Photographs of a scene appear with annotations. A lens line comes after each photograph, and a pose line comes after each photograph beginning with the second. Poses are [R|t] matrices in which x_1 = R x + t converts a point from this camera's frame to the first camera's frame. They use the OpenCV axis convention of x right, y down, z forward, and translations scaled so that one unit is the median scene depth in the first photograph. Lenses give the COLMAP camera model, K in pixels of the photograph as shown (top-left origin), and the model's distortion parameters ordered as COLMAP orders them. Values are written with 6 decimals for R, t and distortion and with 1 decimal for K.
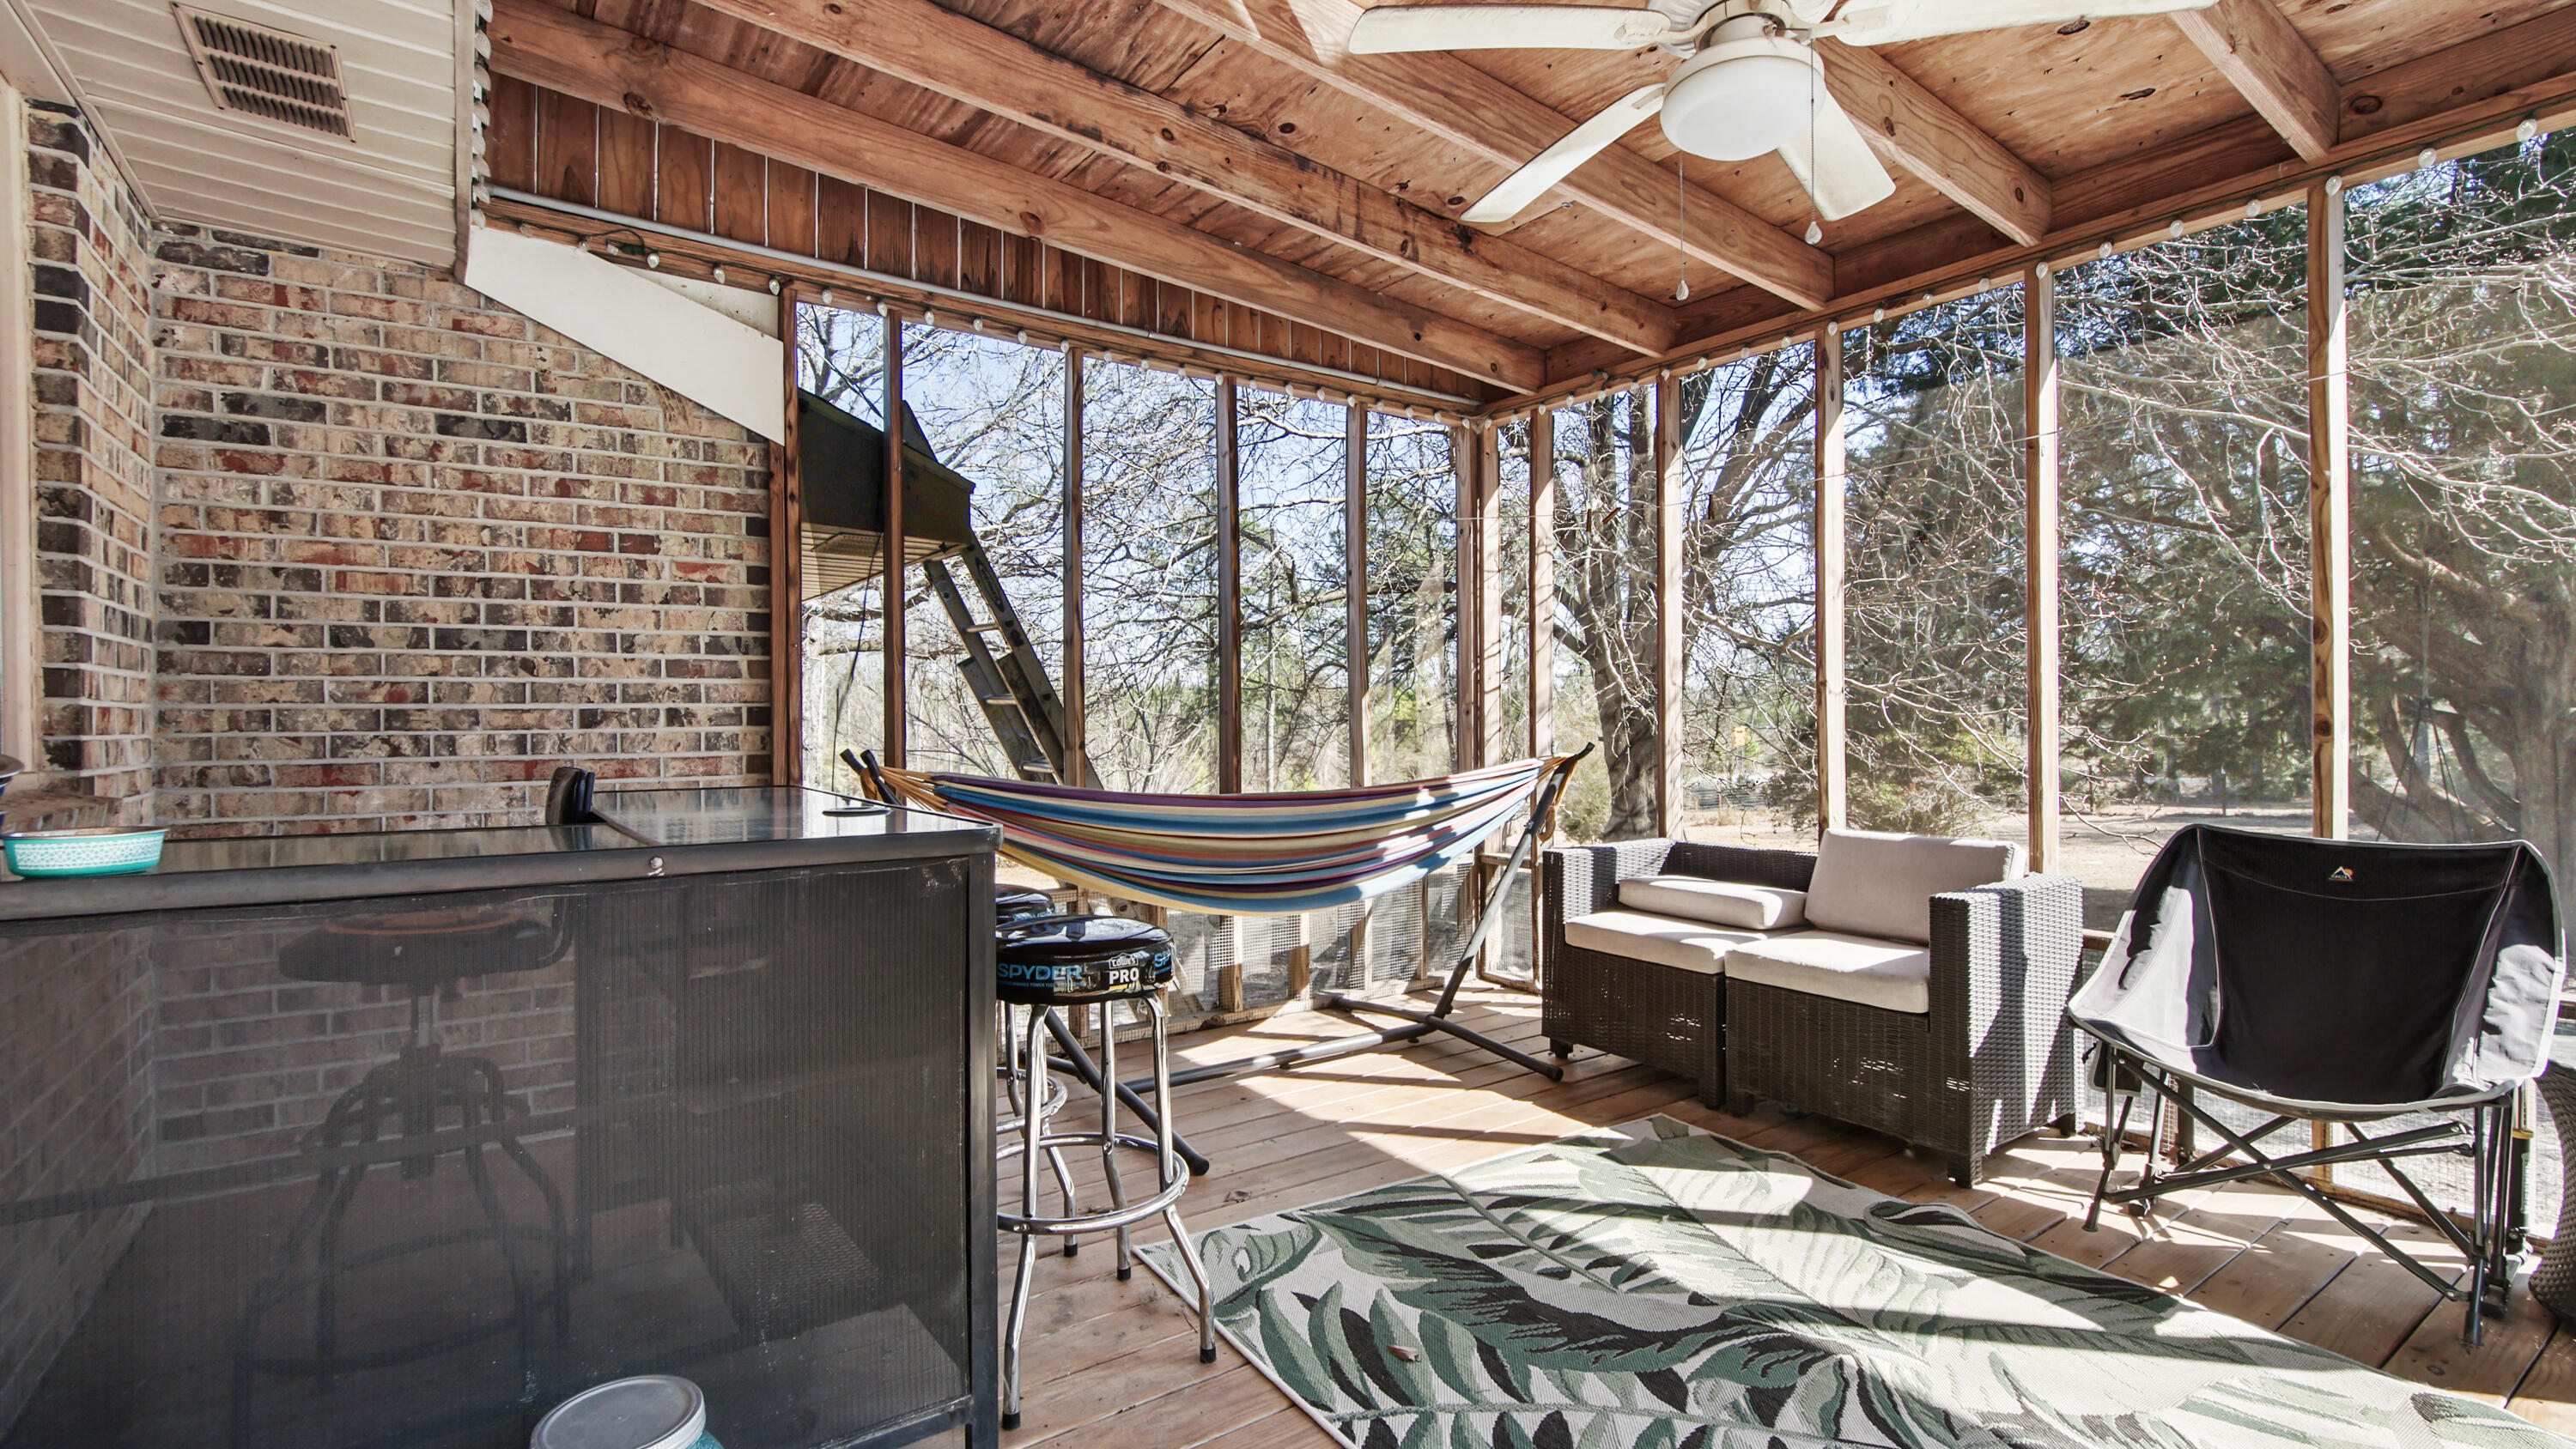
lens RADIAL K [[1191.2, 0, 1254.0], [0, 1191.2, 729.5], [0, 0, 1]] dist [-0.002623, 0.000946]
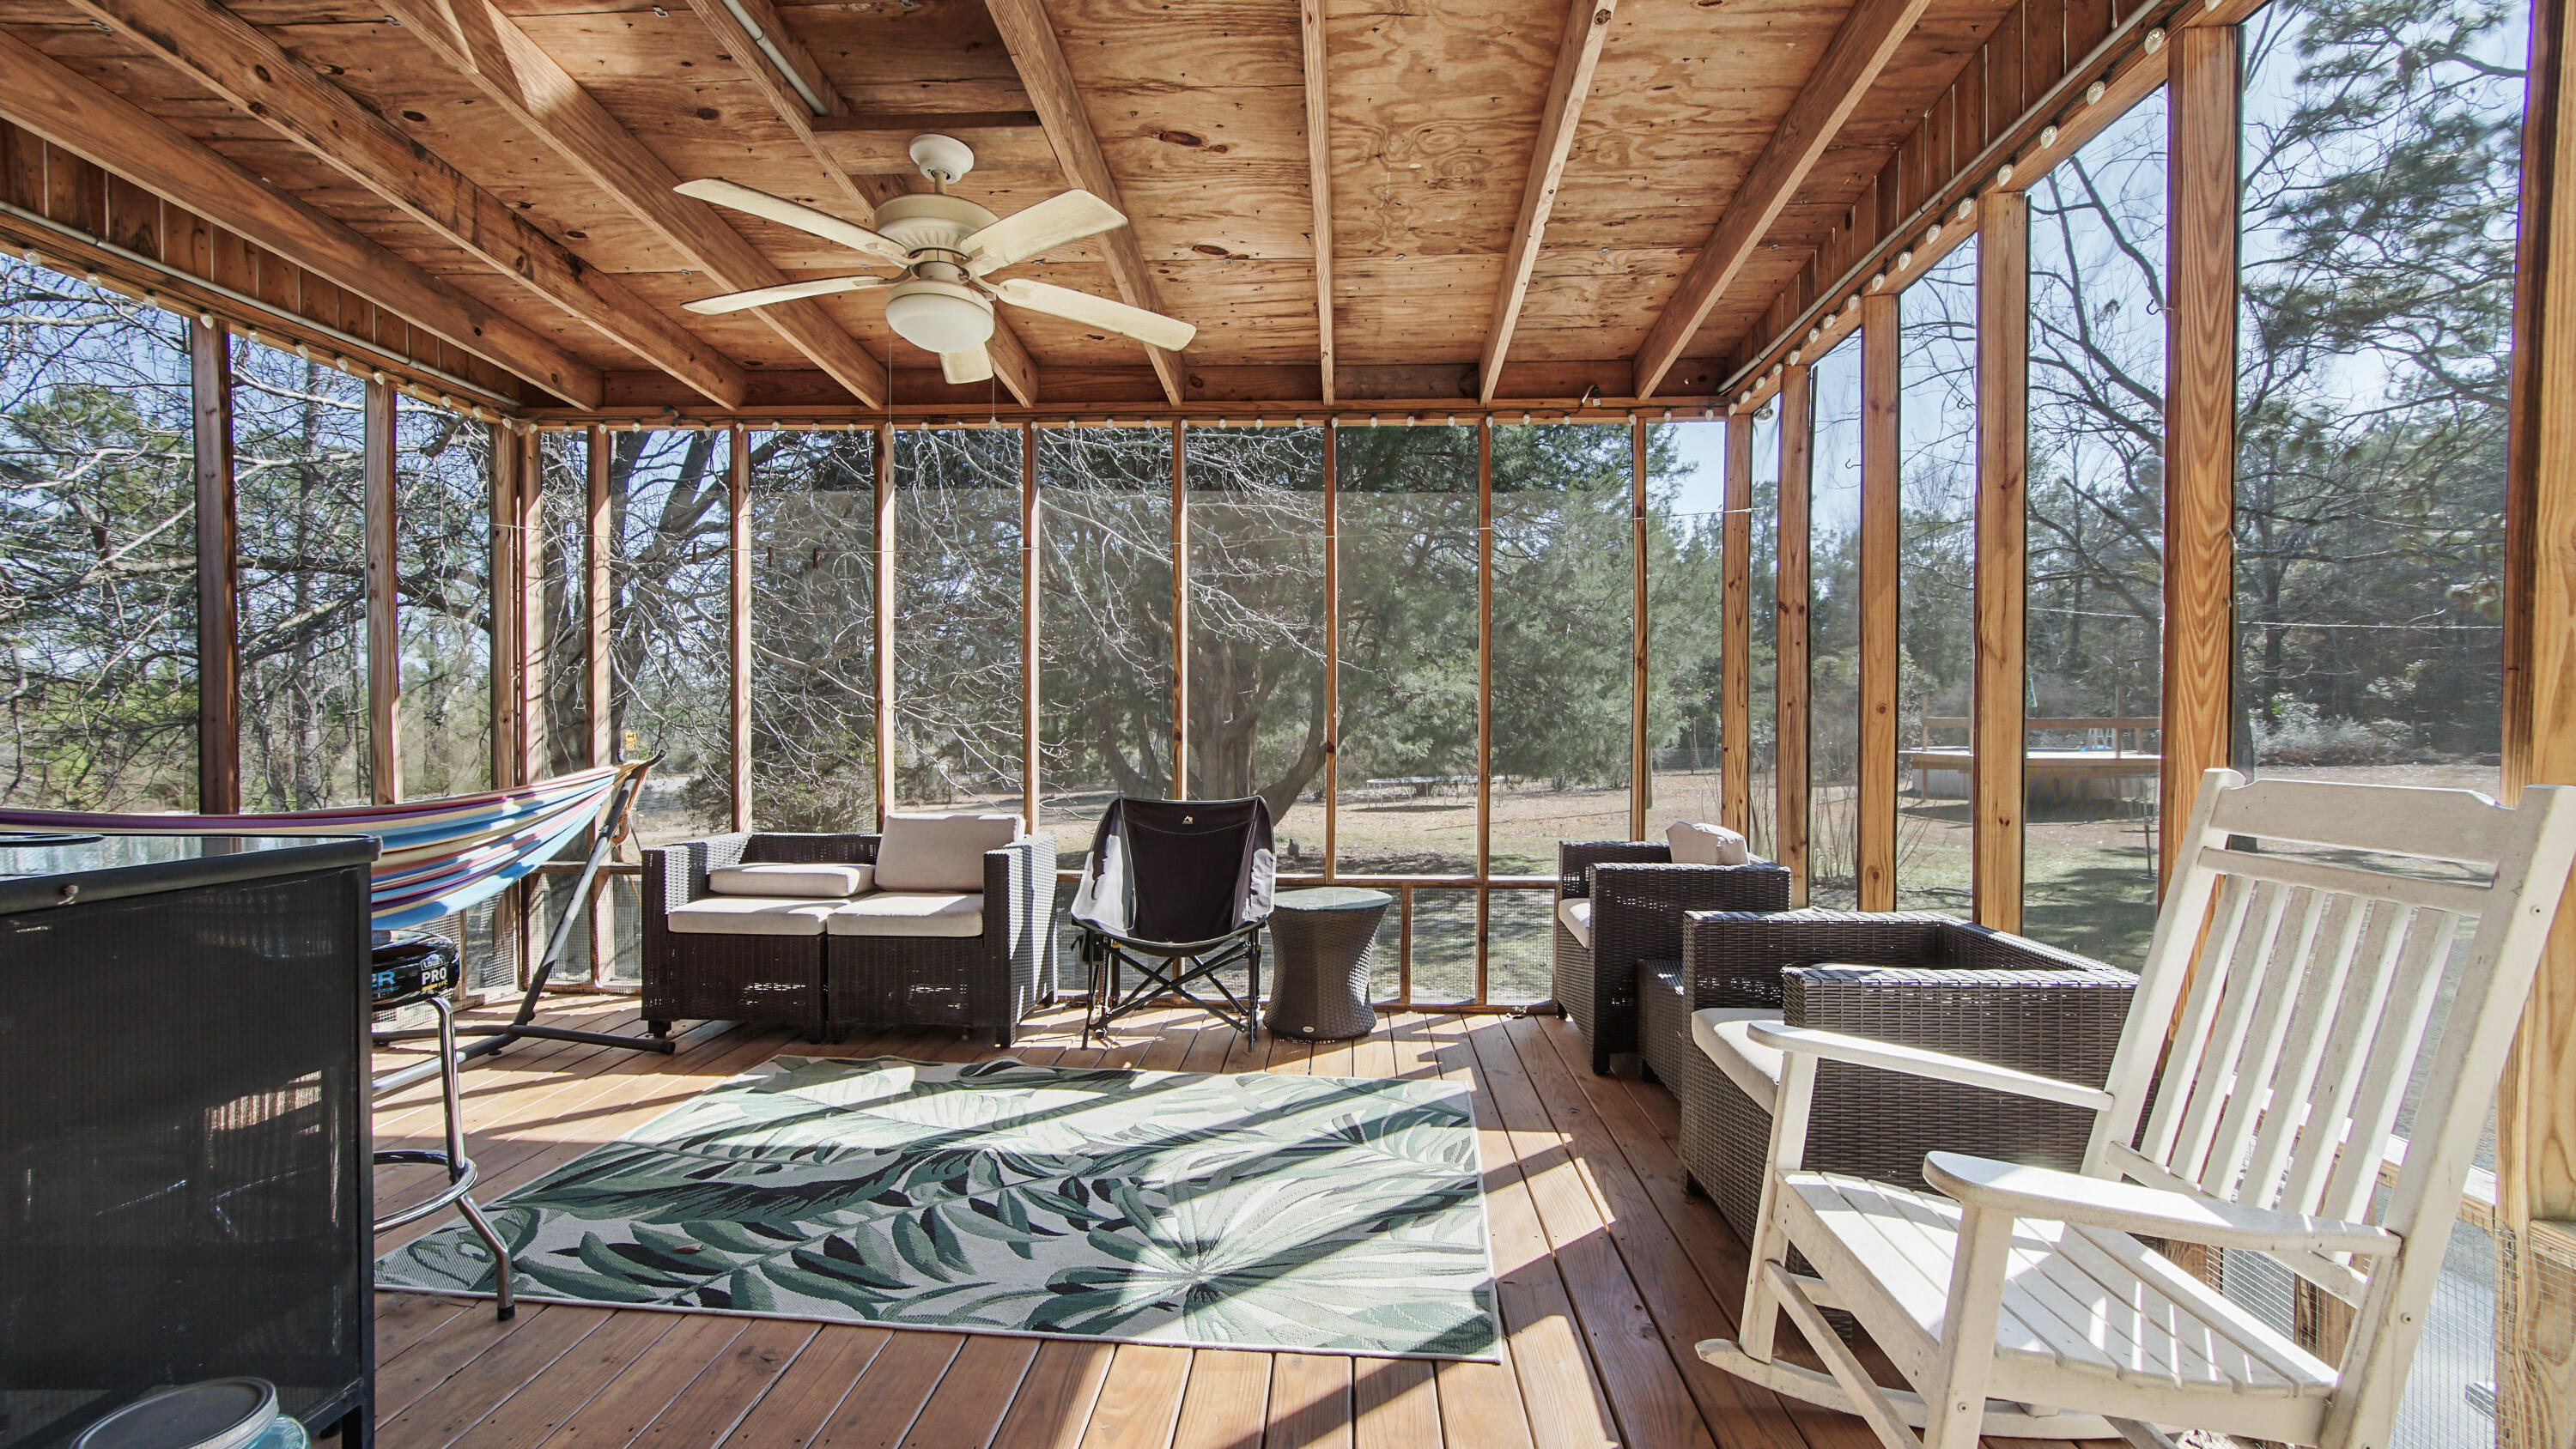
lens RADIAL K [[1153.9, 0, 1284.3], [0, 1153.9, 772.9], [0, 0, 1]] dist [-0.011509, 0.006963]
pose [[0.621206, -0.026598, 0.783196, -0.279837], [0.000045, 0.999425, 0.033905, -0.005013], [-0.783648, -0.021027, 0.620850, -0.142254]]
